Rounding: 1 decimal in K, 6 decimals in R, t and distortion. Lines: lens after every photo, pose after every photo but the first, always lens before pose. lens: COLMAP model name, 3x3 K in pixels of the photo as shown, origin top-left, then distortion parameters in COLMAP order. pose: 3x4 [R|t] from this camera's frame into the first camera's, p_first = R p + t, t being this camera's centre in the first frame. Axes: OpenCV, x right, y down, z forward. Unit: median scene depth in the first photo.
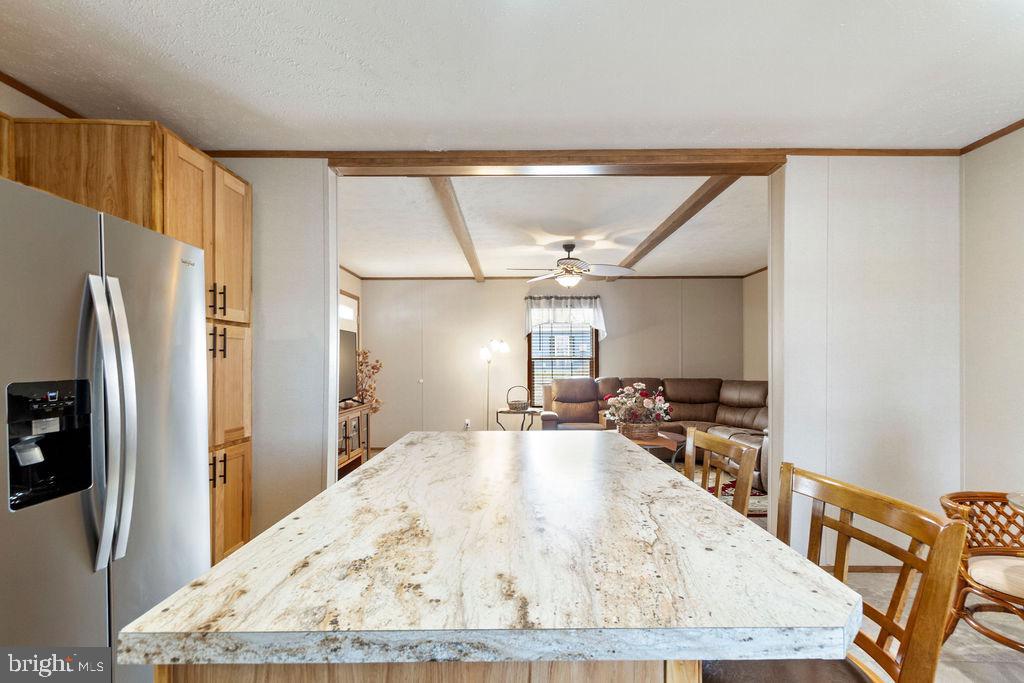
lens RADIAL K [[477.6, 0, 510.3], [0, 477.6, 356.0], [0, 0, 1]] dist [0.012066, -0.001005]
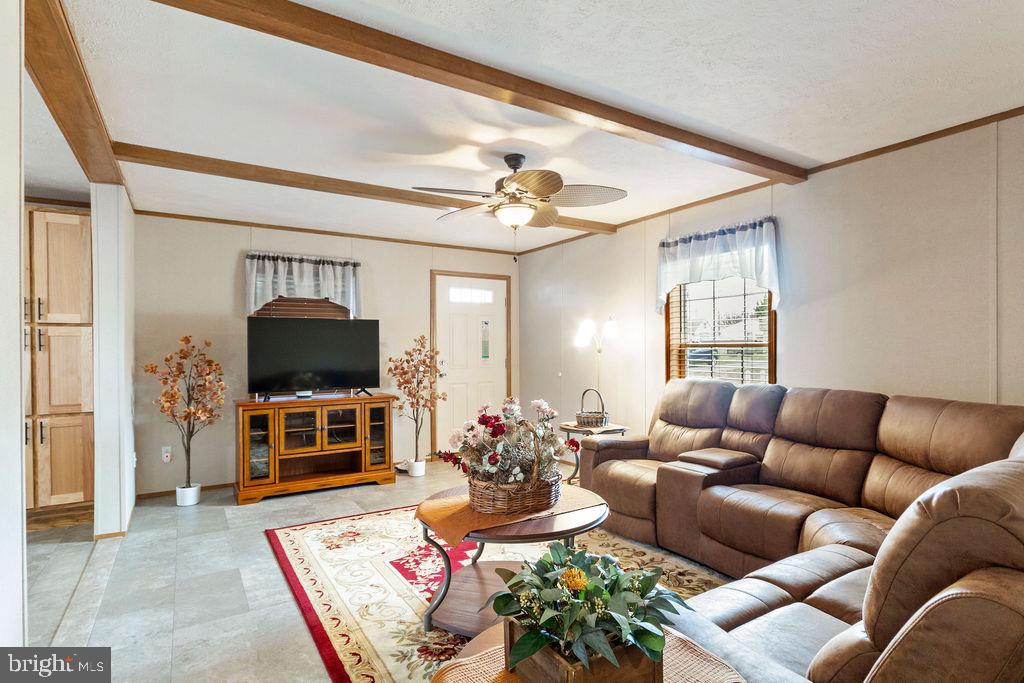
lens RADIAL K [[520.8, 0, 512.0], [0, 520.8, 341.5], [0, 0, 1]] dist [0.000265, -0.000055]
pose [[0.539997, -0.006586, -0.841641, 0.493848], [0.010923, 0.999940, -0.000817, -0.001881], [0.841596, -0.008753, 0.540037, 0.485730]]
